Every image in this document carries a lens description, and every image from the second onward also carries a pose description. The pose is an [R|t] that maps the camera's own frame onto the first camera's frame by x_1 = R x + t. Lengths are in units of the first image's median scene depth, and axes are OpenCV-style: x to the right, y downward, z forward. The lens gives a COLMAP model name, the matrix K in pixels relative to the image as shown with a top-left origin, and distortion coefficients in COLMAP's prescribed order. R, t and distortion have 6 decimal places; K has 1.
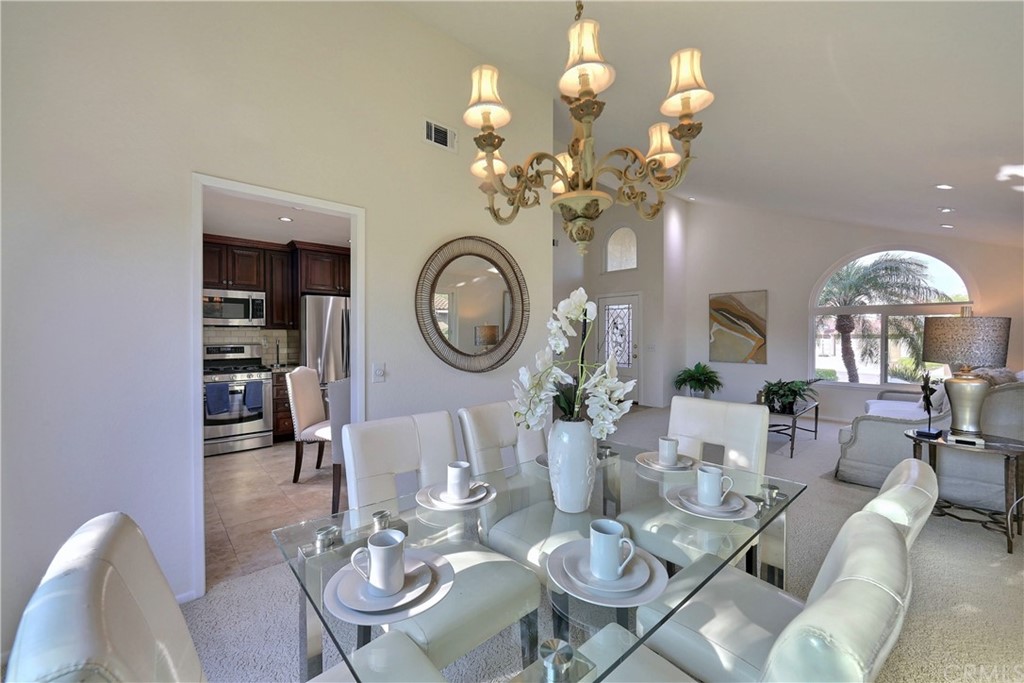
lens RADIAL K [[410.2, 0, 509.5], [0, 410.2, 341.8], [0, 0, 1]] dist [-0.001964, -0.000263]
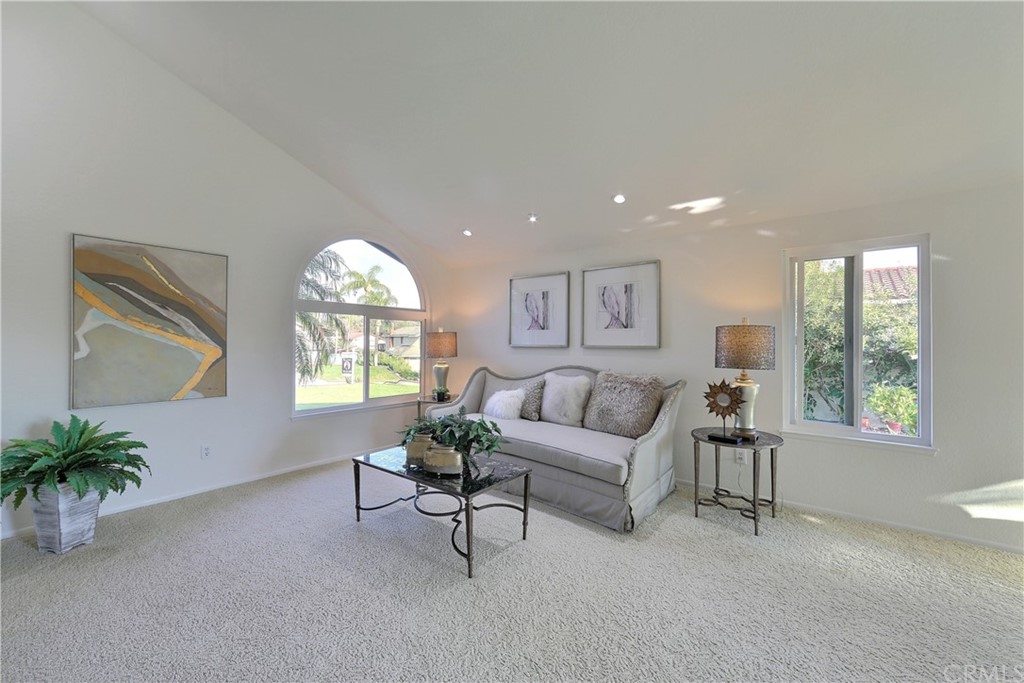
lens RADIAL K [[410.2, 0, 509.5], [0, 410.2, 341.8], [0, 0, 1]] dist [-0.001964, -0.000263]
pose [[-0.181526, -0.002295, 0.983383, 0.046990], [0.009133, 0.999950, 0.004019, -0.014029], [-0.983344, 0.009711, -0.181496, 0.729429]]
